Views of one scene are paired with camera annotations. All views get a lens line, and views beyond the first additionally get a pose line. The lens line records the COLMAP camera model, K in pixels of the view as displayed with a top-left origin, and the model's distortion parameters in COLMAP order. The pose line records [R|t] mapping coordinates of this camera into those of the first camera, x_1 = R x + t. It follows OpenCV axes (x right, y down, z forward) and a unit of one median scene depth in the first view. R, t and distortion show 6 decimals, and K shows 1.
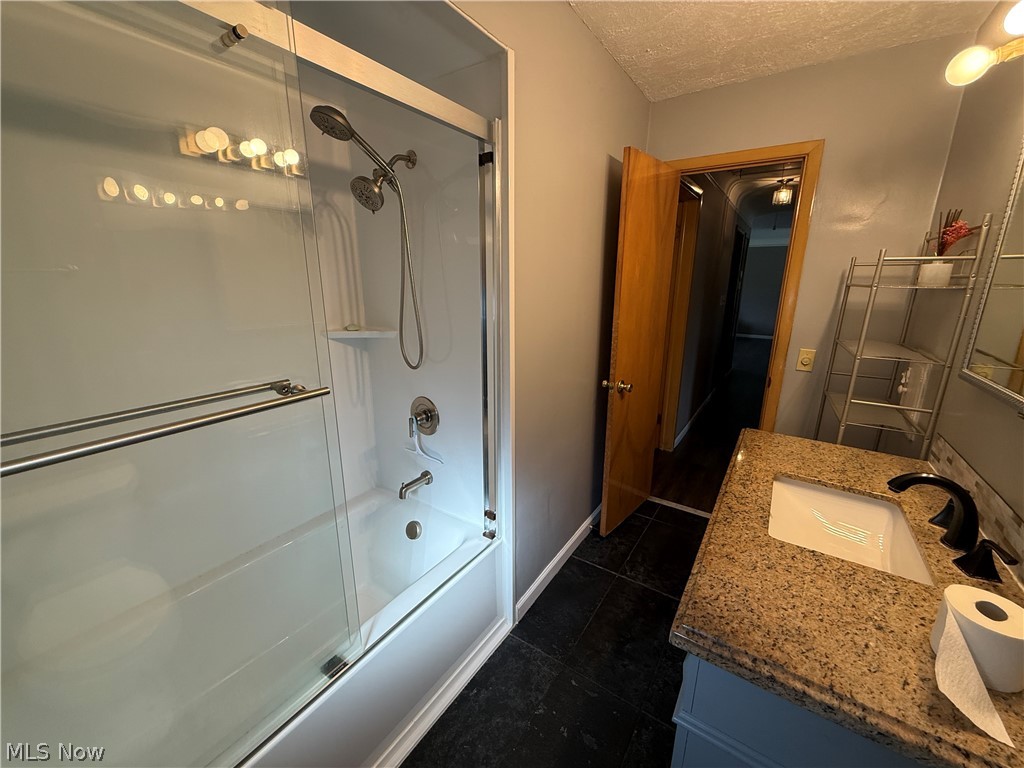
lens RADIAL K [[406.6, 0, 512.1], [0, 406.6, 382.6], [0, 0, 1]] dist [-0.003488, -0.000149]
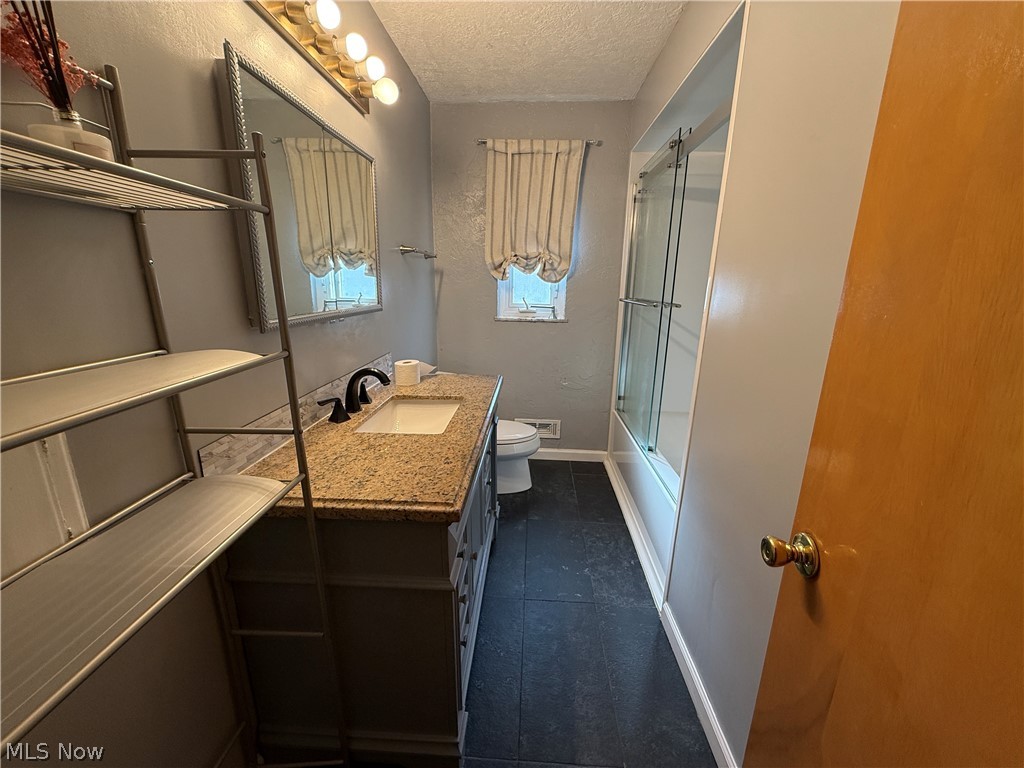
lens RADIAL K [[406.6, 0, 514.5], [0, 406.6, 385.7], [0, 0, 1]] dist [-0.003488, -0.000149]
pose [[-0.856829, 0.113693, -0.502909, 0.926806], [-0.147979, 0.880125, 0.451089, -0.328725], [0.493909, 0.460927, -0.737293, 1.662863]]
